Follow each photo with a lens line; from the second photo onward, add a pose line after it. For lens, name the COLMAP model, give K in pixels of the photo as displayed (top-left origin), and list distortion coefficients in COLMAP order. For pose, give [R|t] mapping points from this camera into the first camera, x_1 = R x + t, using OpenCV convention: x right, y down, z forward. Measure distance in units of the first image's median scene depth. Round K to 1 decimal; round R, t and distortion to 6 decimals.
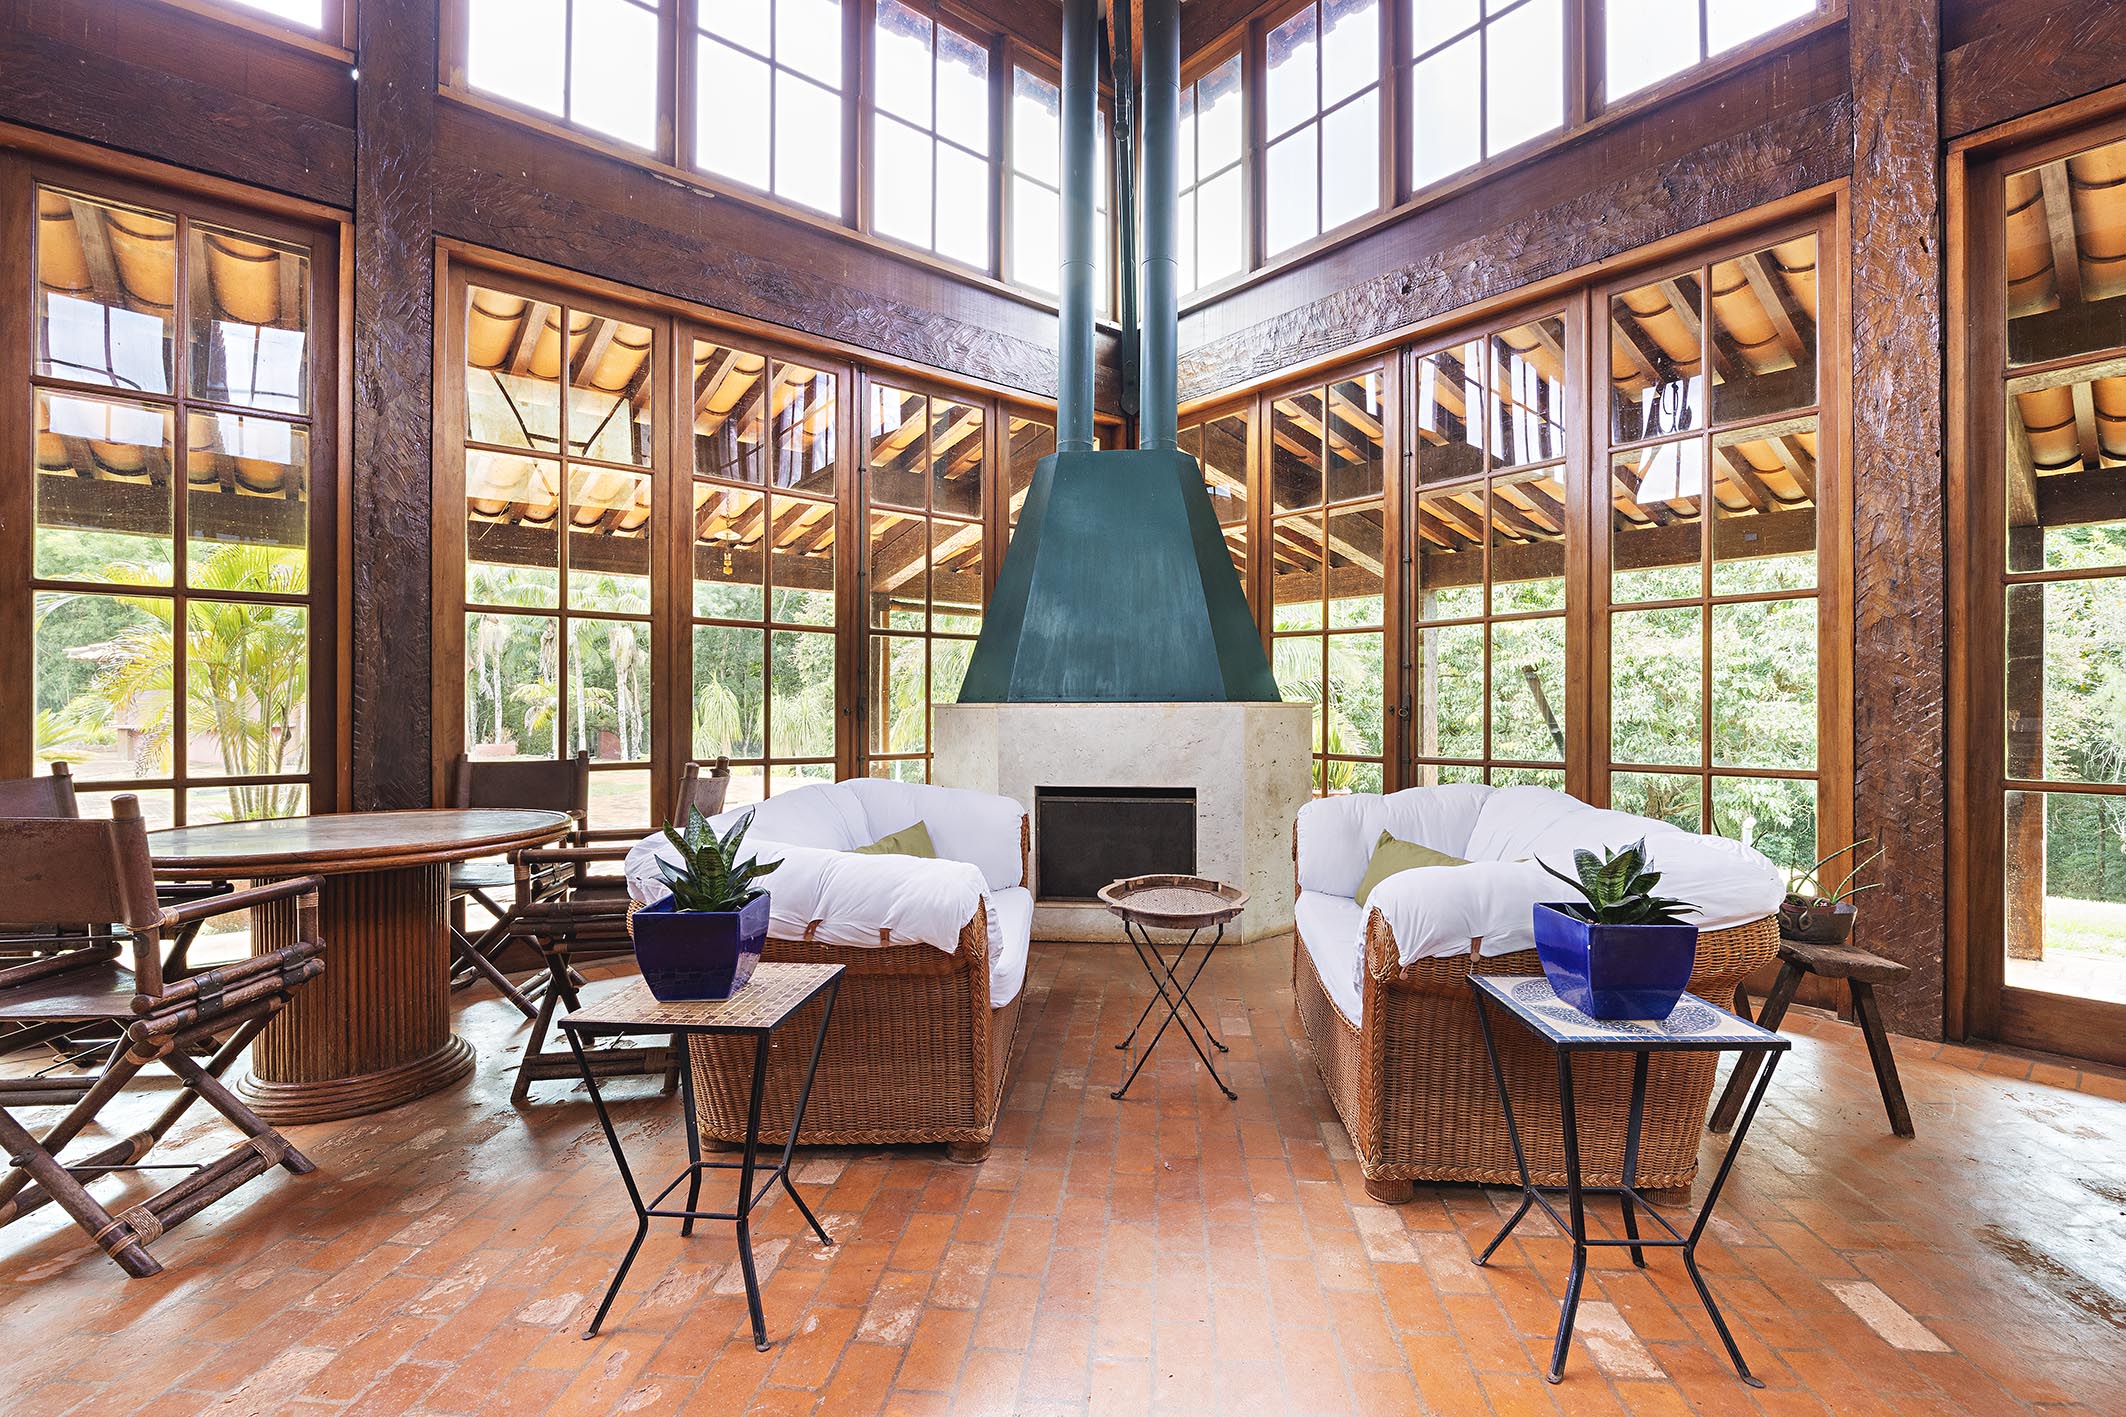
lens RADIAL K [[914.3, 0, 1145.8], [0, 914.3, 727.0], [0, 0, 1]] dist [-0.010136, 0.000245]
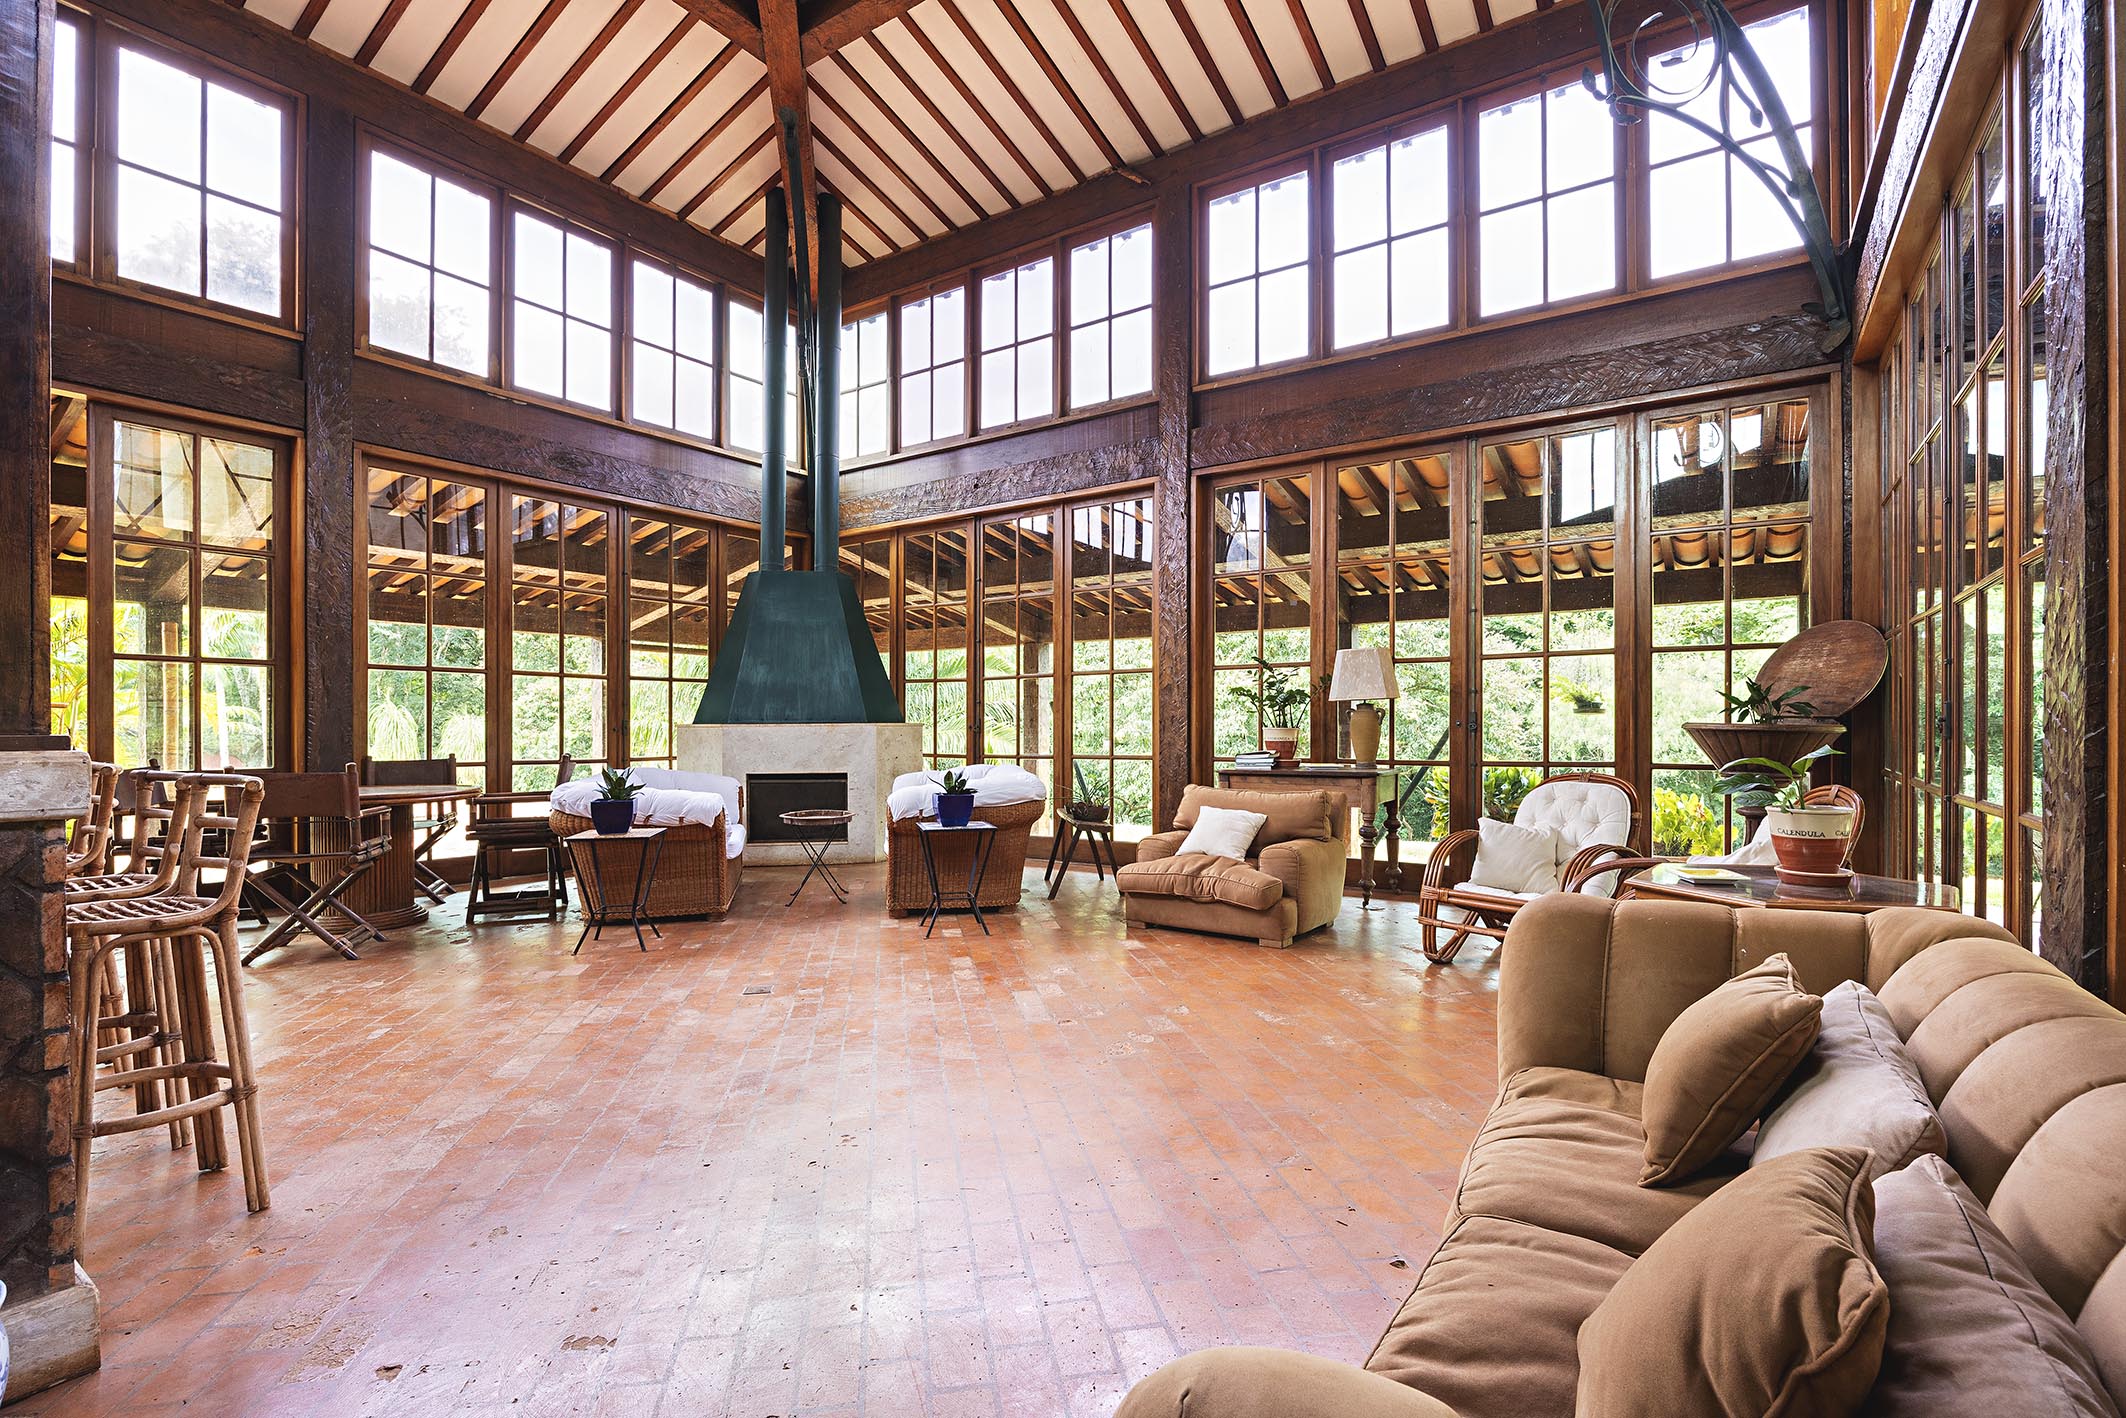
lens RADIAL K [[914.3, 0, 1145.8], [0, 914.3, 727.5], [0, 0, 1]] dist [-0.010136, 0.000245]
pose [[0.956652, -0.003903, 0.291207, 0.089128], [0.009567, 0.999792, -0.018029, 0.016621], [-0.291076, 0.020033, 0.956490, -0.782131]]
